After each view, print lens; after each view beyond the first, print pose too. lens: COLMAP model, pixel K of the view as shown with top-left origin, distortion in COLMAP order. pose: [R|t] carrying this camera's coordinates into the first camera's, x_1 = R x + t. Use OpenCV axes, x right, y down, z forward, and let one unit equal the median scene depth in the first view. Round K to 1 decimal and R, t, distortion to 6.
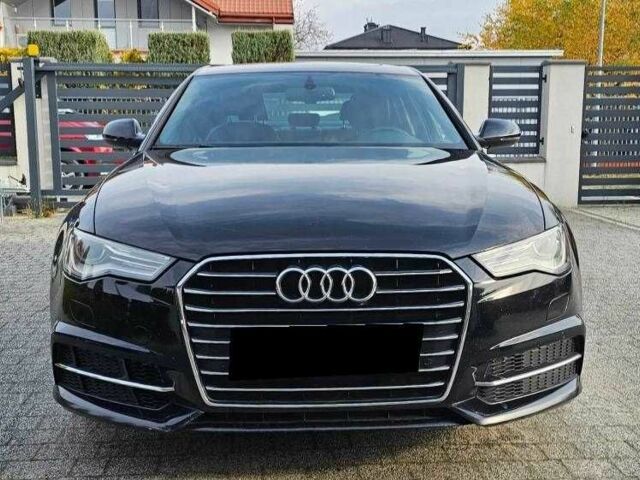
lens RADIAL K [[790.2, 0, 320.0], [0, 790.2, 240.0], [0, 0, 1]] dist [0.017071, 0.018247]
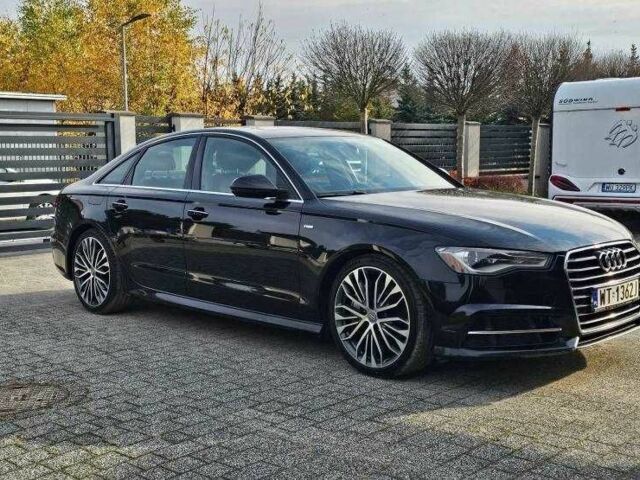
lens RADIAL K [[790.2, 0, 320.0], [0, 790.2, 240.0], [0, 0, 1]] dist [0.017071, 0.018247]
pose [[0.772063, -0.071268, 0.631538, -0.304184], [0.103113, 0.994574, -0.013822, -0.006216], [-0.627126, 0.075791, 0.775222, -0.004488]]
